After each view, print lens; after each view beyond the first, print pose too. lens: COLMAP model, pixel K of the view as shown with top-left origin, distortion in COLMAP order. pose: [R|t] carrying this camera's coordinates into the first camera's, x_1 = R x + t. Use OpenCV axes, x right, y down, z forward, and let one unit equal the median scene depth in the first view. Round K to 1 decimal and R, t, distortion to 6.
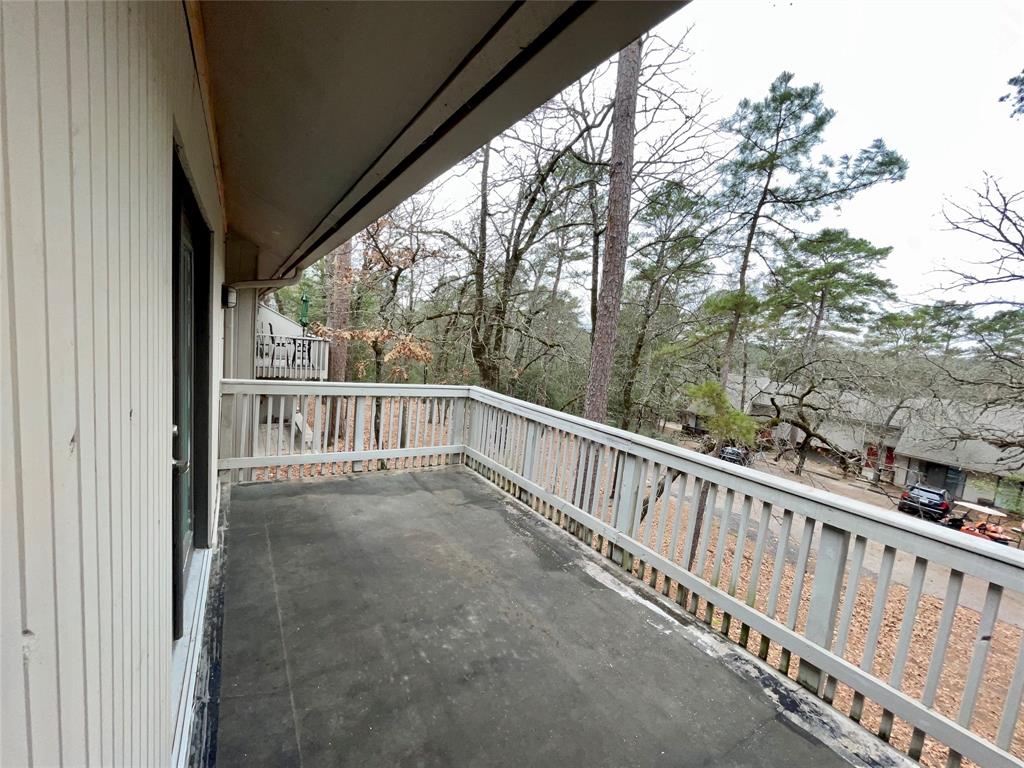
lens RADIAL K [[414.1, 0, 511.0], [0, 414.1, 383.8], [0, 0, 1]] dist [-0.002219, -0.000217]
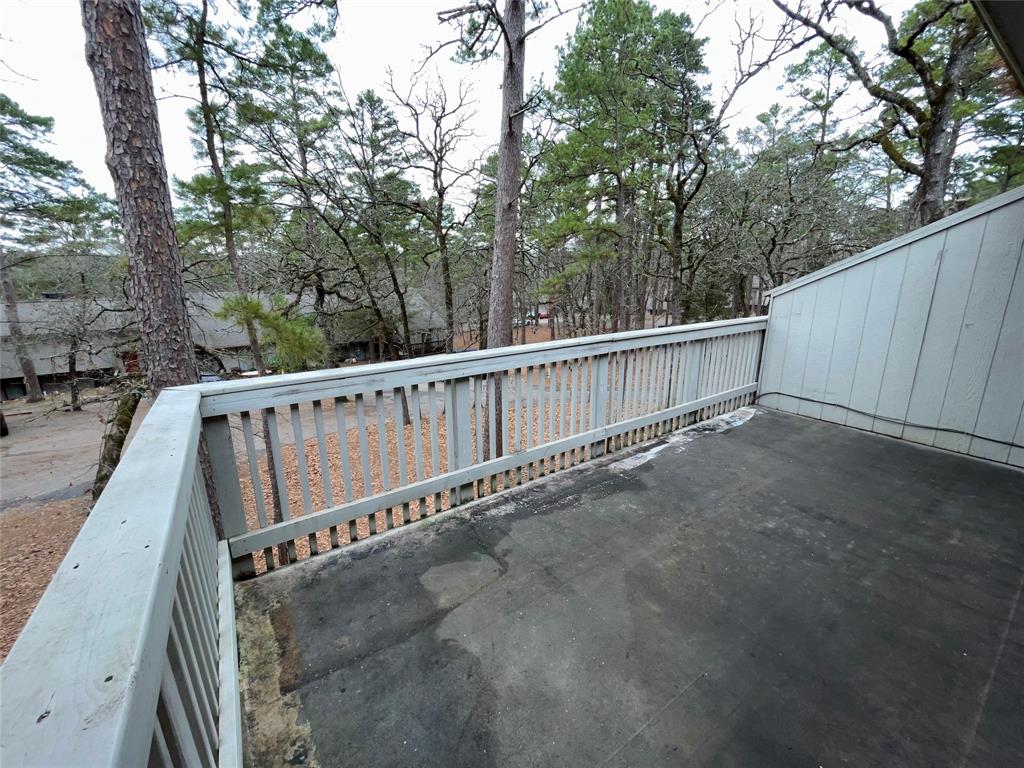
lens RADIAL K [[414.1, 0, 511.0], [0, 414.1, 383.8], [0, 0, 1]] dist [-0.002219, -0.000217]
pose [[-0.026056, -0.342522, 0.939148, -0.658942], [0.108255, 0.932976, 0.343274, -0.136018], [-0.993782, 0.110612, 0.012770, 1.126542]]
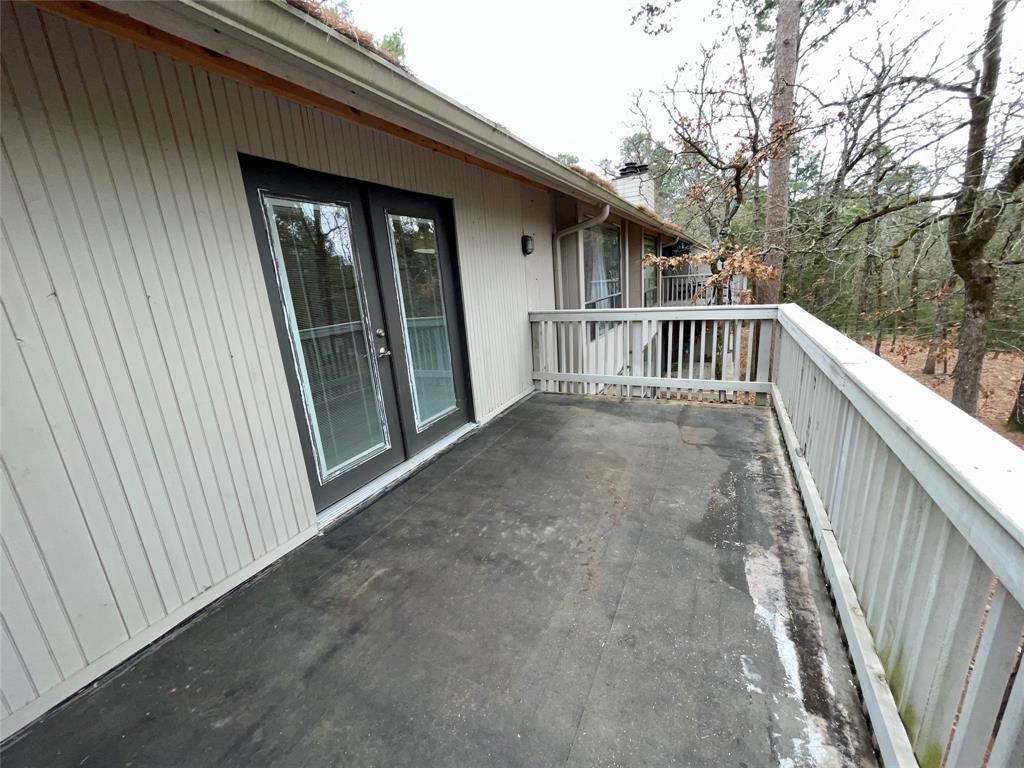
lens RADIAL K [[414.1, 0, 511.0], [0, 414.1, 383.8], [0, 0, 1]] dist [-0.002219, -0.000217]
pose [[0.490720, 0.088590, -0.866802, 0.486799], [0.028711, 0.992633, 0.117705, 0.071733], [0.870844, -0.082647, 0.484561, 0.330538]]
